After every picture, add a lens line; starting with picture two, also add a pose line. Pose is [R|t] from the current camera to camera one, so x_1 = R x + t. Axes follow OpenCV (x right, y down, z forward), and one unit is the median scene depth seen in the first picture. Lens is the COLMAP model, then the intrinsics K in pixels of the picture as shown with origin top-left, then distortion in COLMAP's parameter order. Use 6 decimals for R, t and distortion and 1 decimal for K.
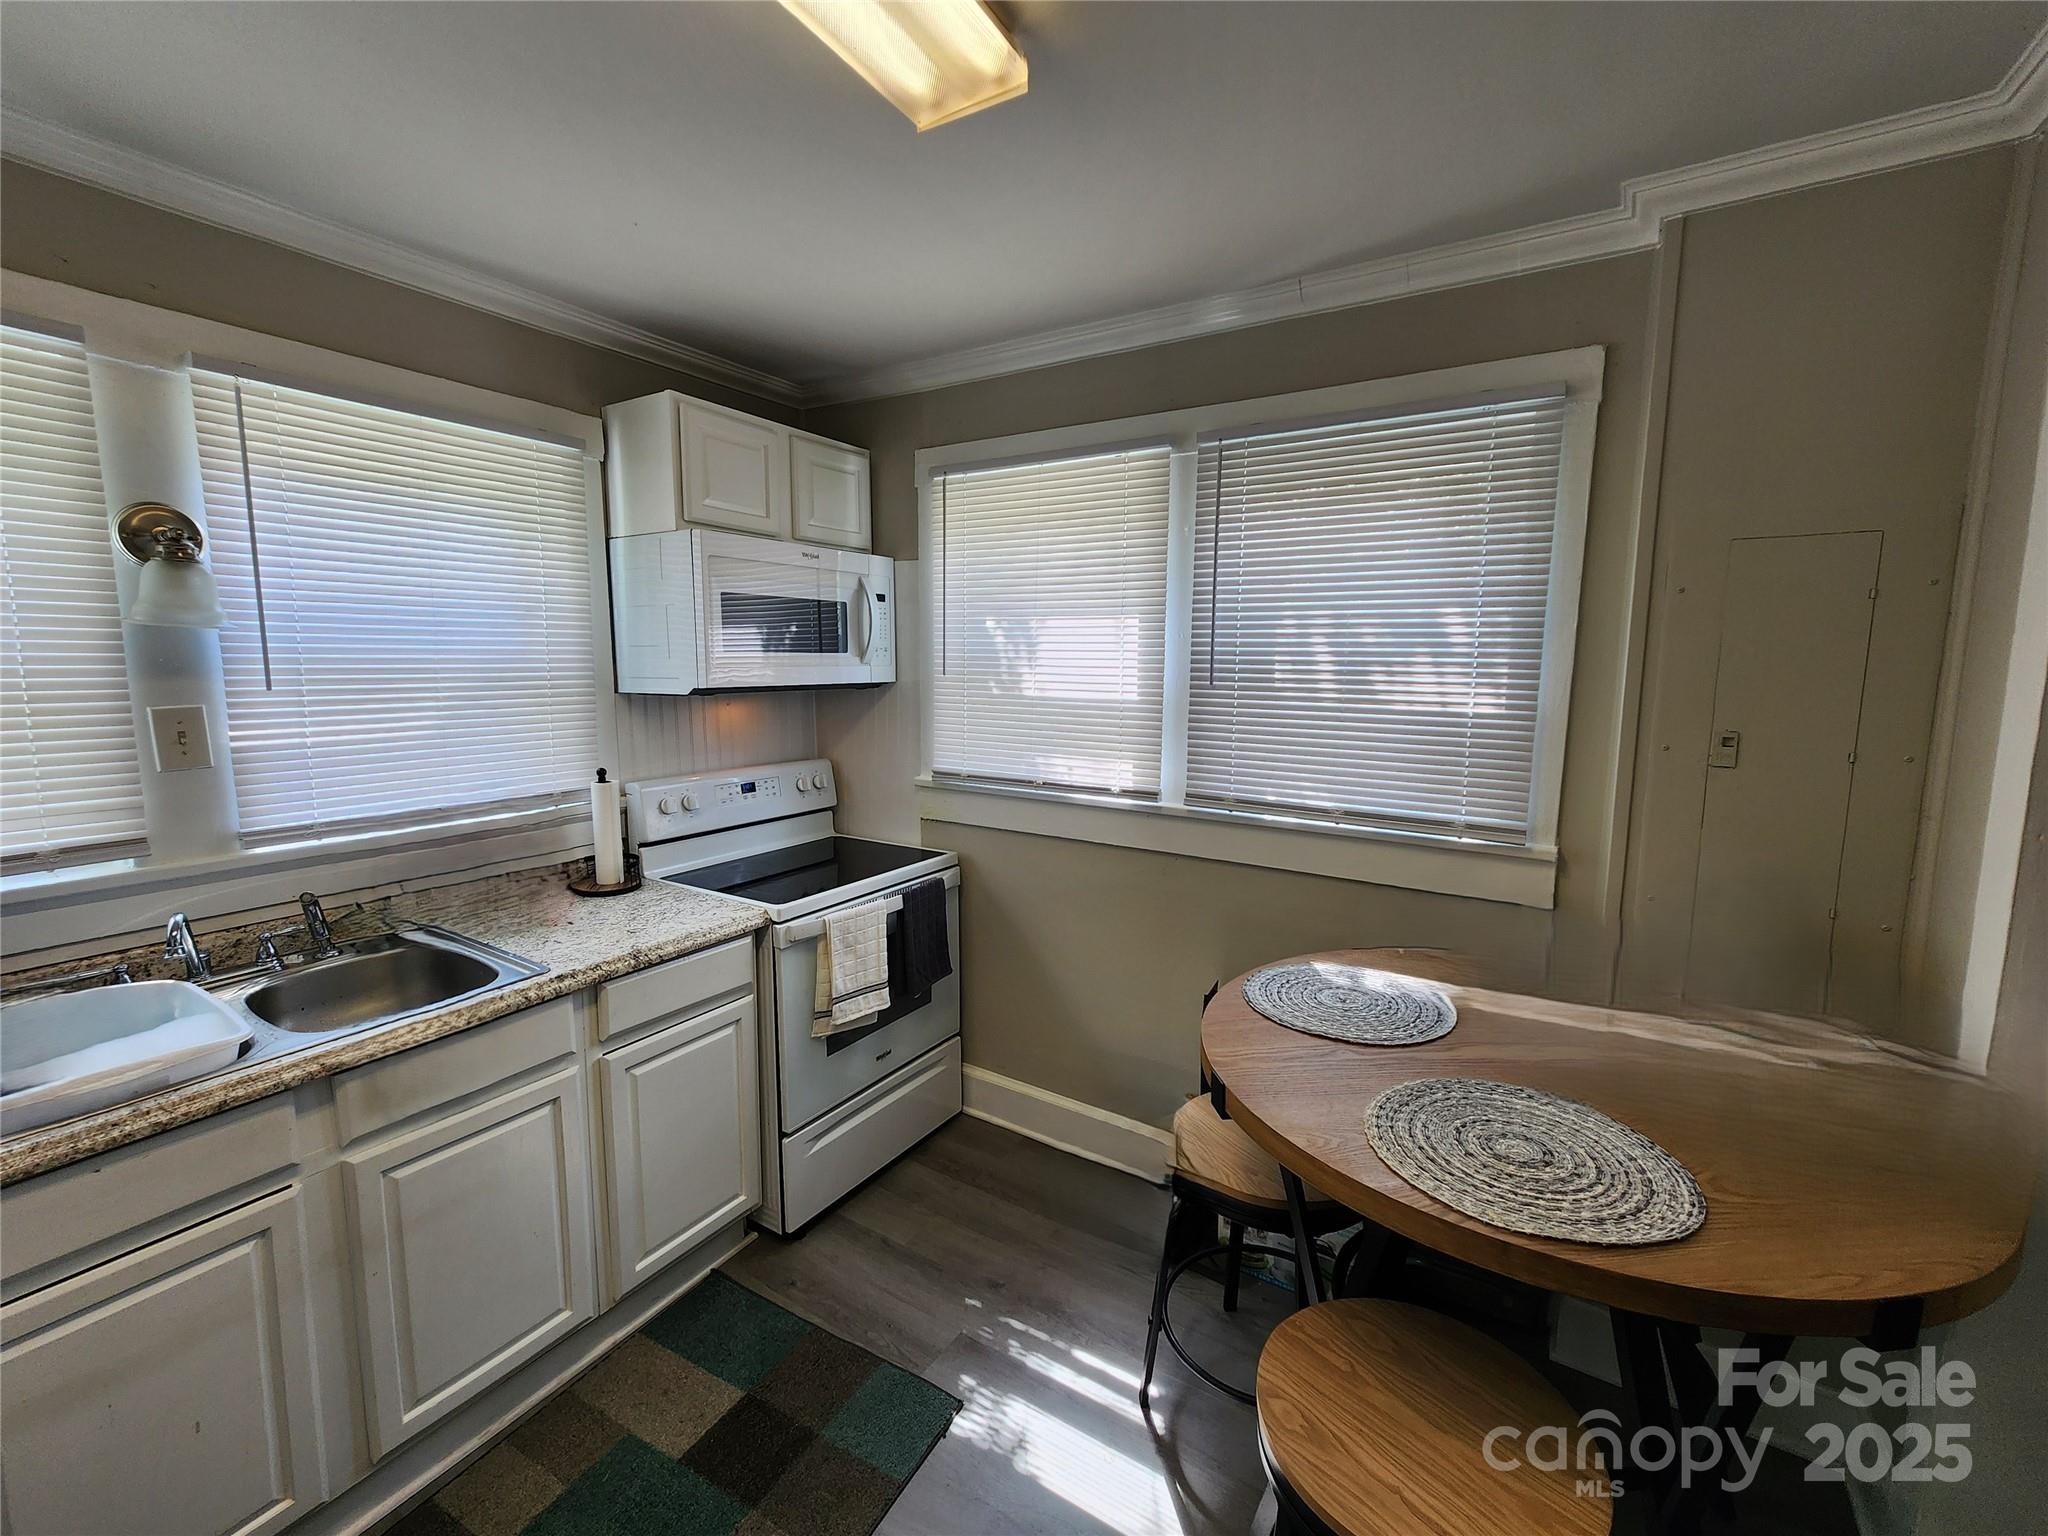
lens RADIAL K [[847.5, 0, 1024.6], [0, 847.5, 759.8], [0, 0, 1]] dist [-0.001096, 0.000574]
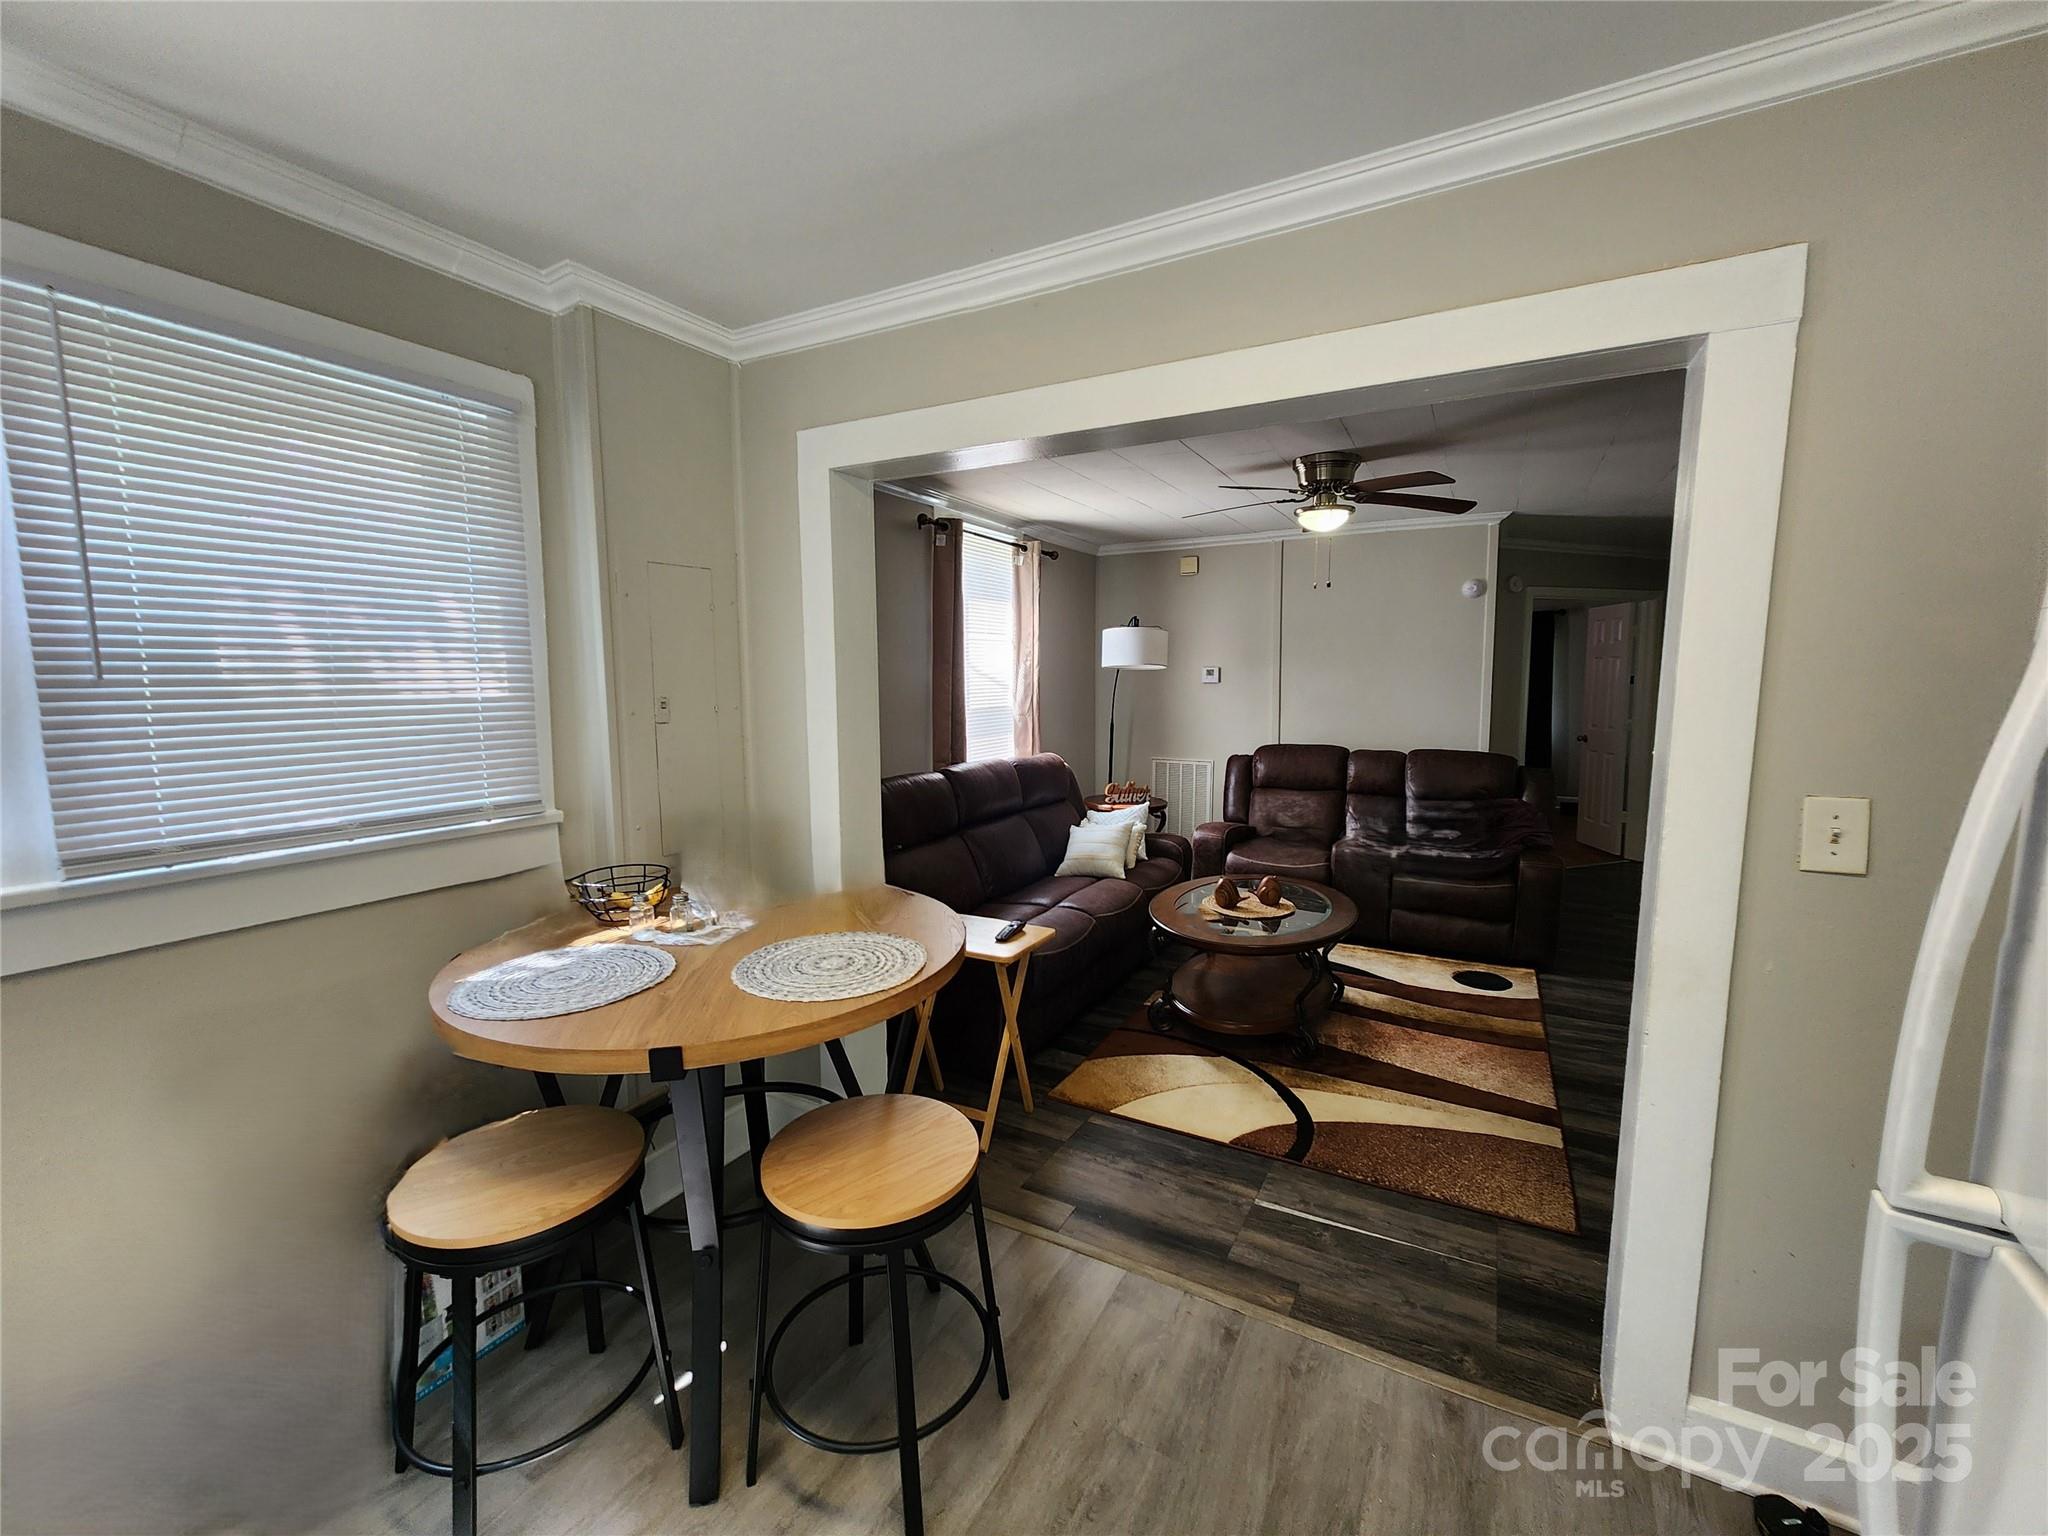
lens RADIAL K [[847.5, 0, 1024.6], [0, 847.5, 759.8], [0, 0, 1]] dist [-0.001096, 0.000574]
pose [[-0.060676, -0.112316, 0.991818, -0.541460], [0.124908, 0.984984, 0.119184, -0.021267], [-0.990311, 0.131118, -0.045736, 0.410583]]
